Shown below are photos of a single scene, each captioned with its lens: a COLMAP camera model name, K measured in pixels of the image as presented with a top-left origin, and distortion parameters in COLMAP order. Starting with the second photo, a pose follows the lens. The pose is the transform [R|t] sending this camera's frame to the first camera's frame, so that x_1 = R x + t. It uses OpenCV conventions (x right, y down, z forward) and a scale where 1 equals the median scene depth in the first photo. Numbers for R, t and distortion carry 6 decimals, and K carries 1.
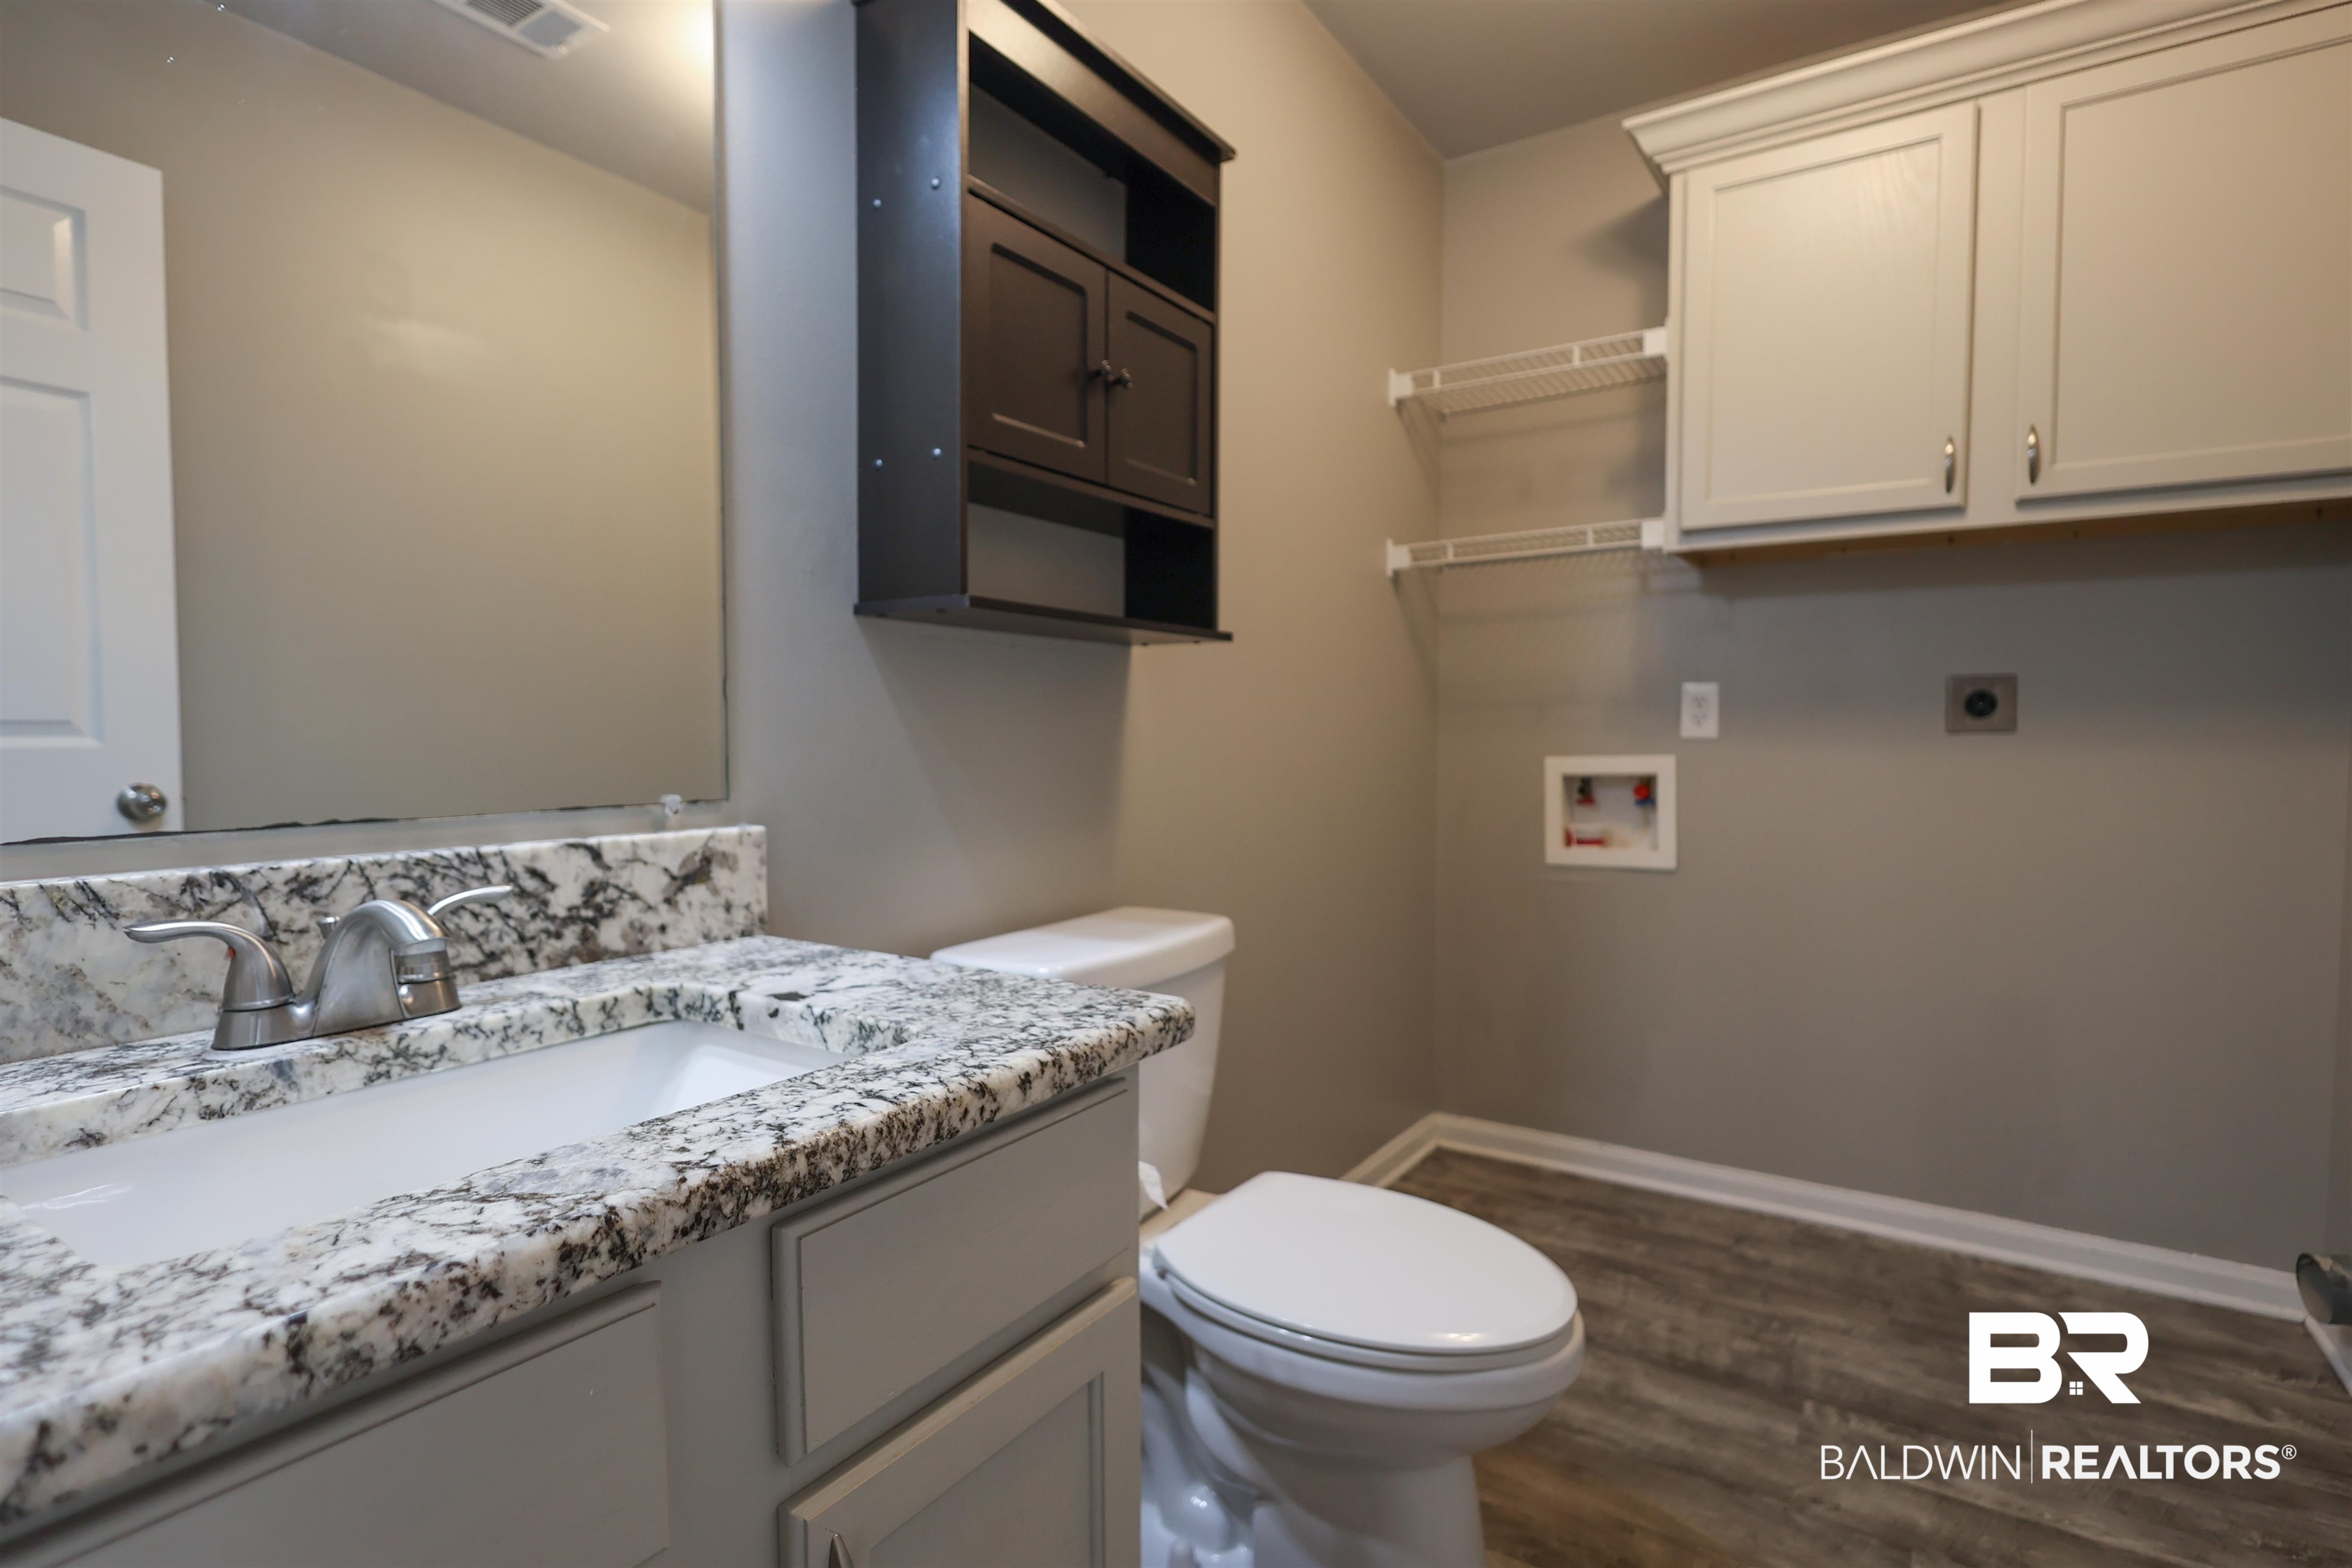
lens RADIAL K [[1122.7, 0, 1176.0], [0, 1122.7, 784.0], [0, 0, 1]] dist [-0.002301, -0.000702]
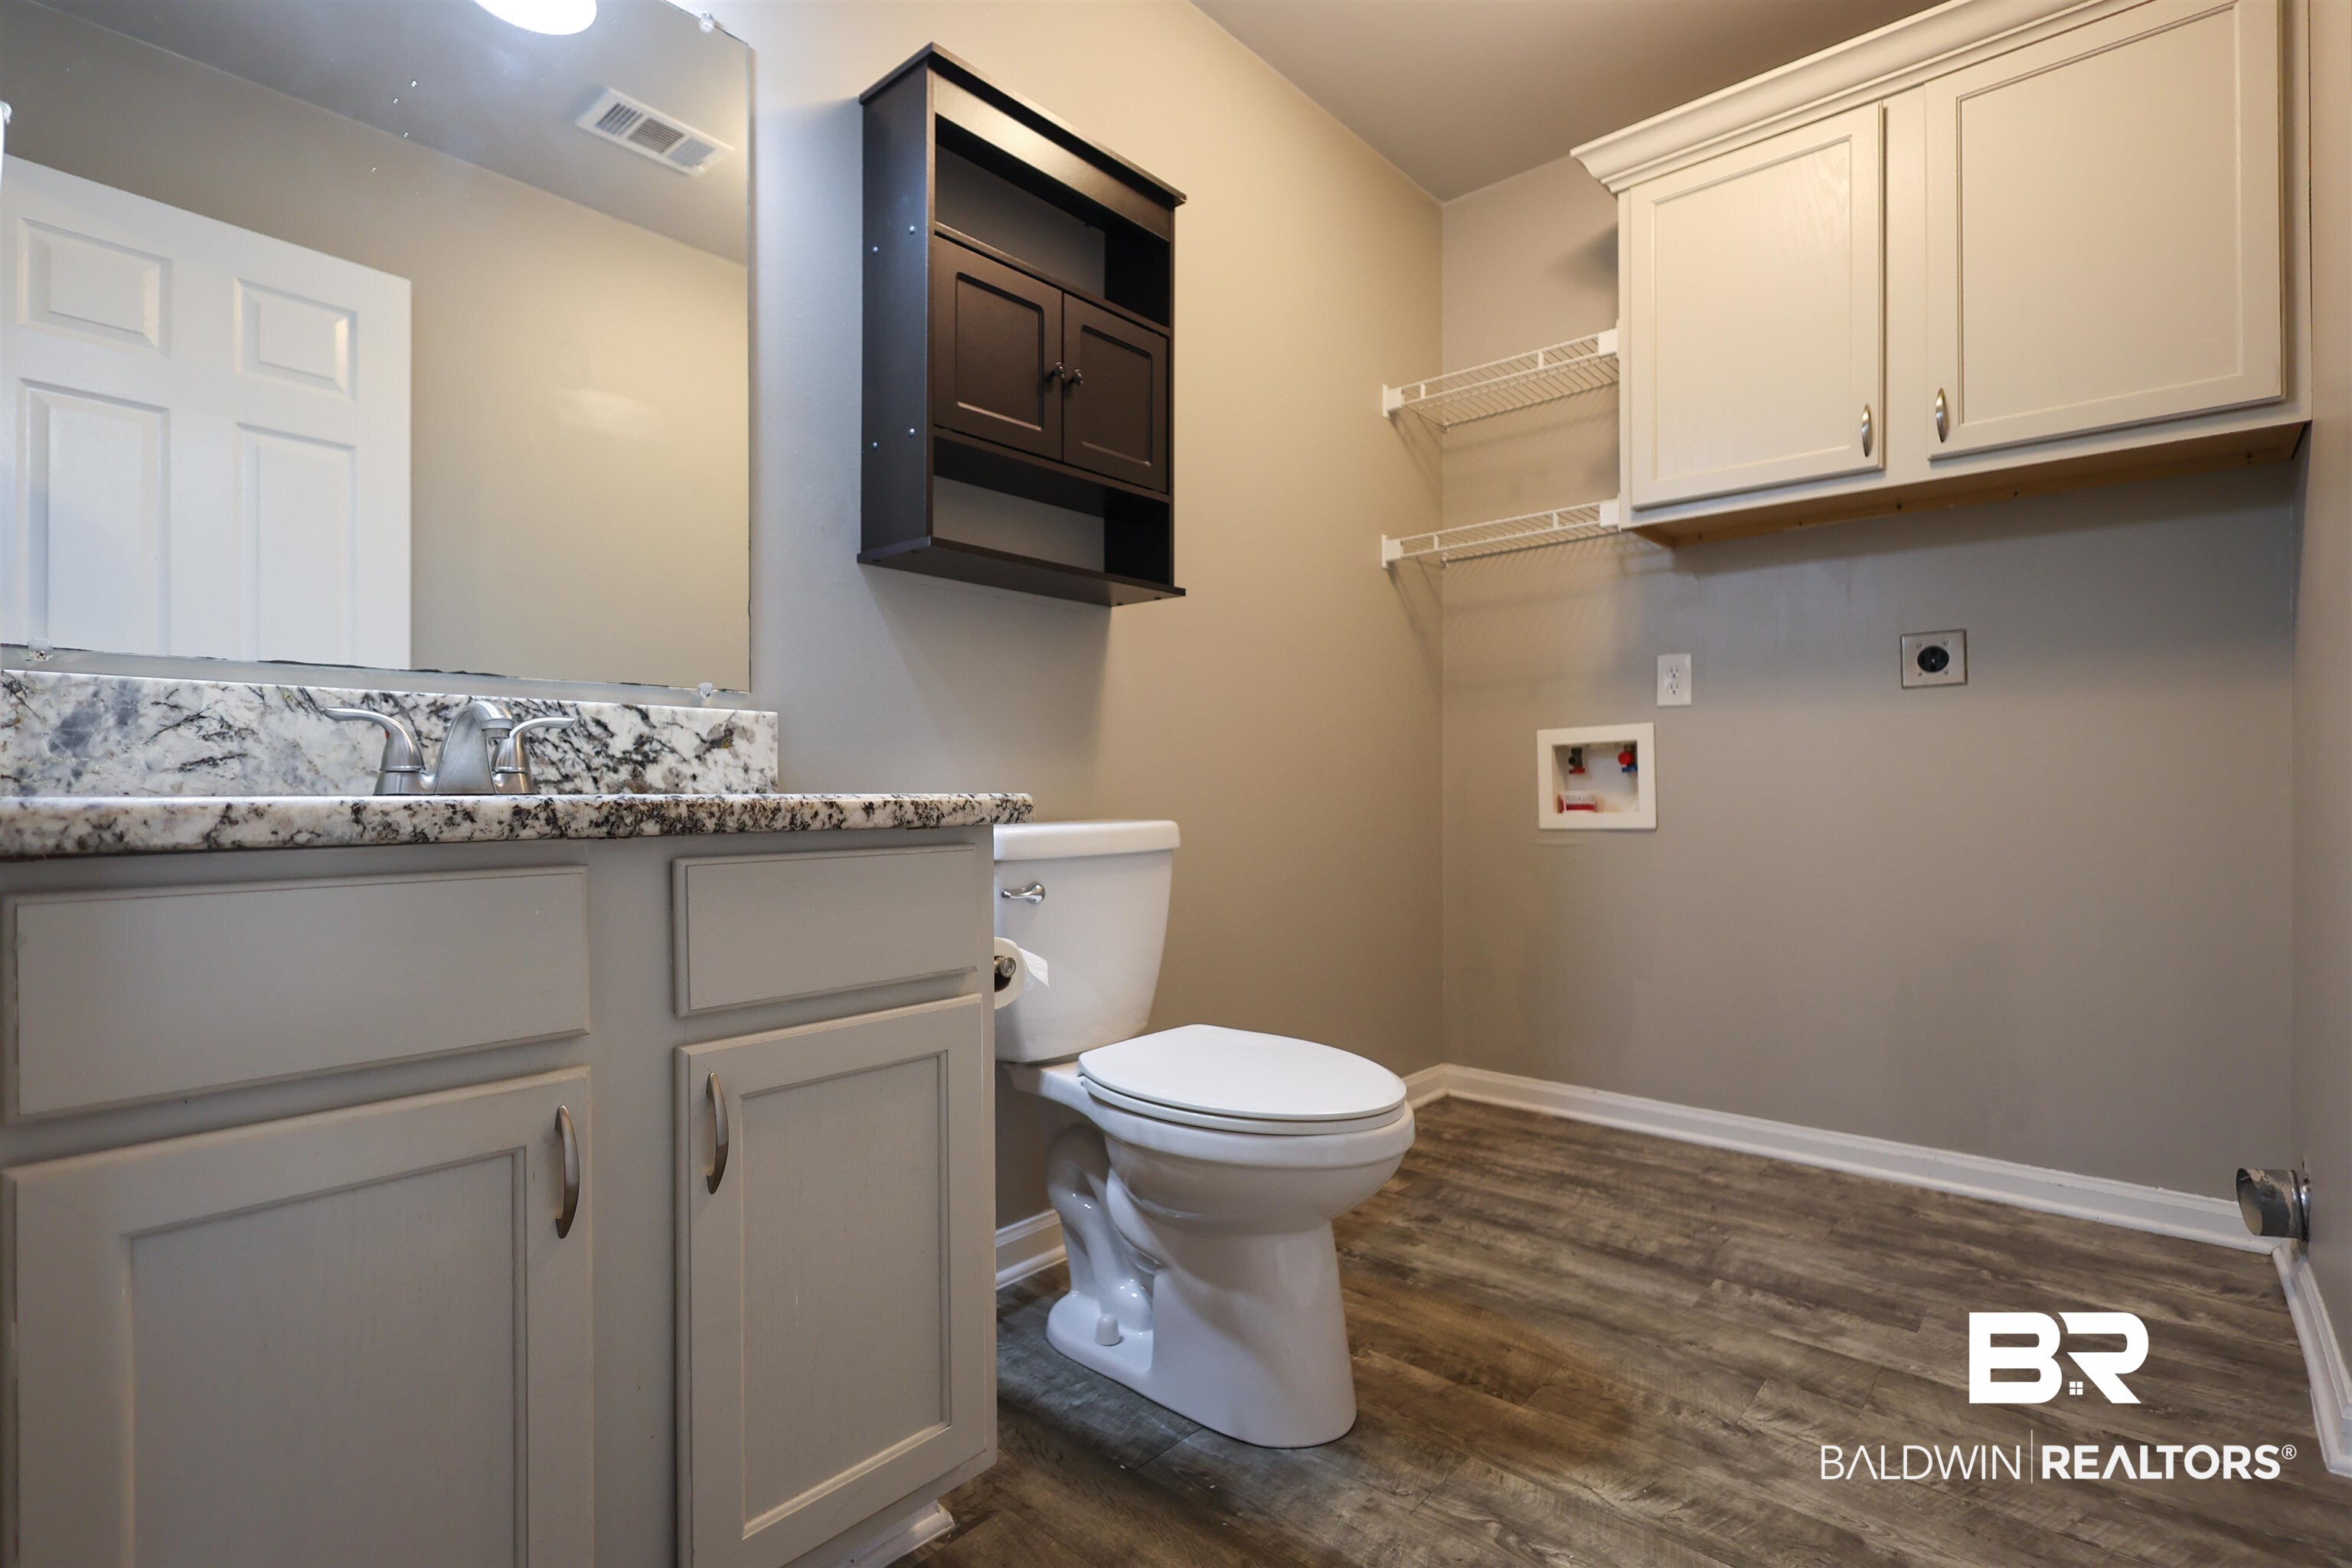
lens RADIAL K [[1086.3, 0, 1164.7], [0, 1086.3, 796.9], [0, 0, 1]] dist [-0.002876, -0.000585]
pose [[0.989695, -0.001864, -0.143182, 0.198054], [-0.003954, 0.999178, -0.040341, 0.137360], [0.143139, 0.040492, 0.988874, -0.145381]]
